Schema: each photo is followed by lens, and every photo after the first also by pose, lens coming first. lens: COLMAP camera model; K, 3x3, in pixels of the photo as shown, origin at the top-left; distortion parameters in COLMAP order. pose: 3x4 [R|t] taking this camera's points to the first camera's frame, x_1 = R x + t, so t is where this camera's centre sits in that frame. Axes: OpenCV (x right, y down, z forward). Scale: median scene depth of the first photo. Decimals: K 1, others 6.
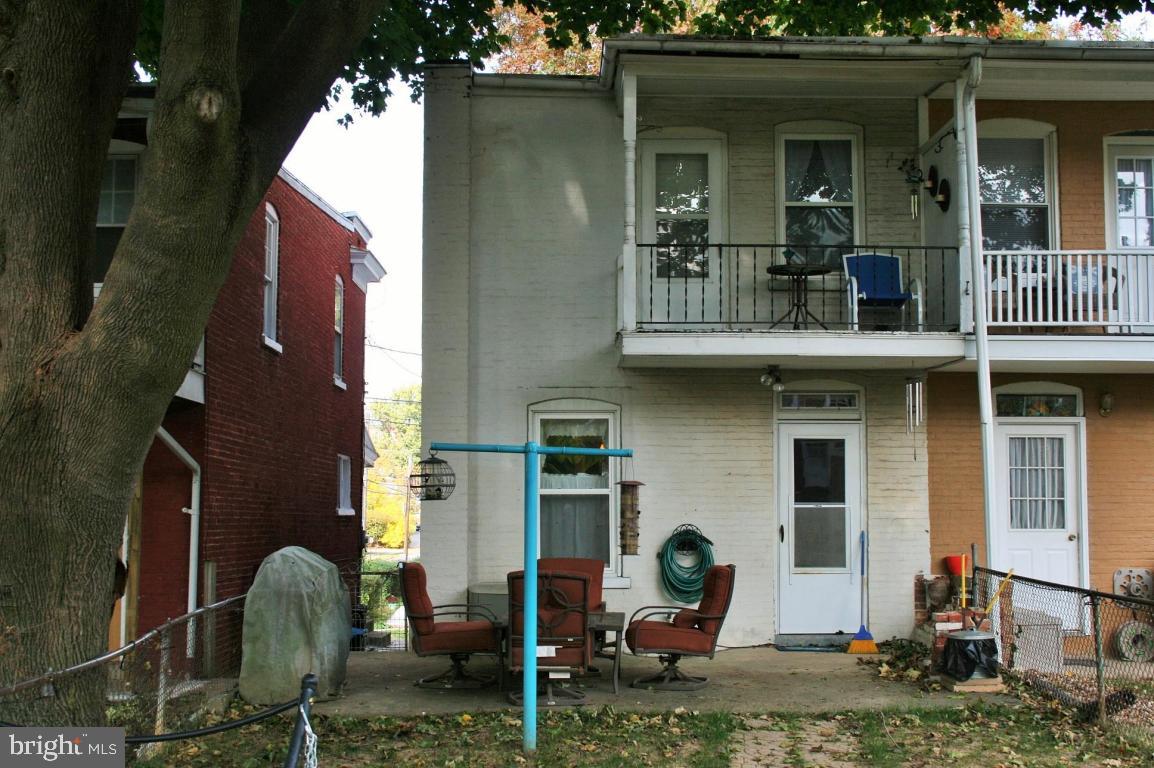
lens RADIAL K [[1519.1, 0, 577.0], [0, 1519.1, 384.0], [0, 0, 1]] dist [-0.046077, -0.034921]
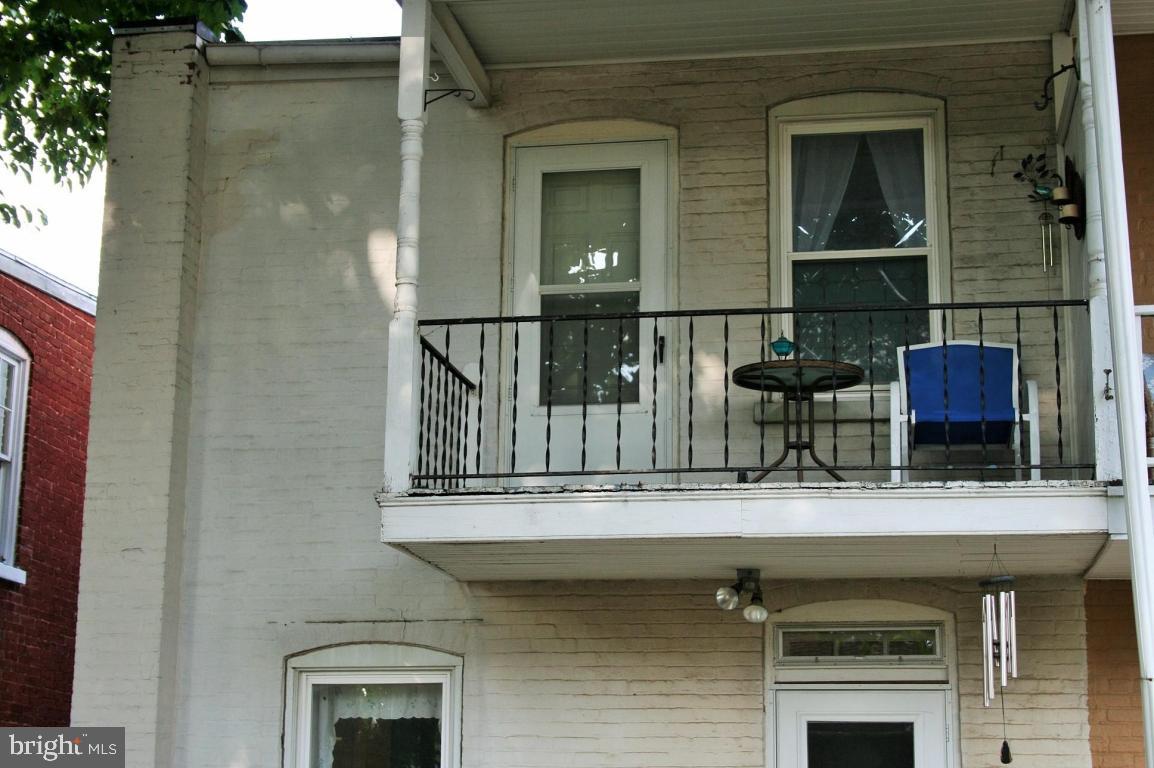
lens RADIAL K [[2021.8, 0, 594.5], [0, 2021.8, 385.8], [0, 0, 1]] dist [0.010835, 0.071750]
pose [[0.984990, -0.032031, -0.169615, 0.189215], [0.007091, 0.989311, -0.145650, 0.023367], [0.172468, 0.142261, 0.974688, 0.337694]]
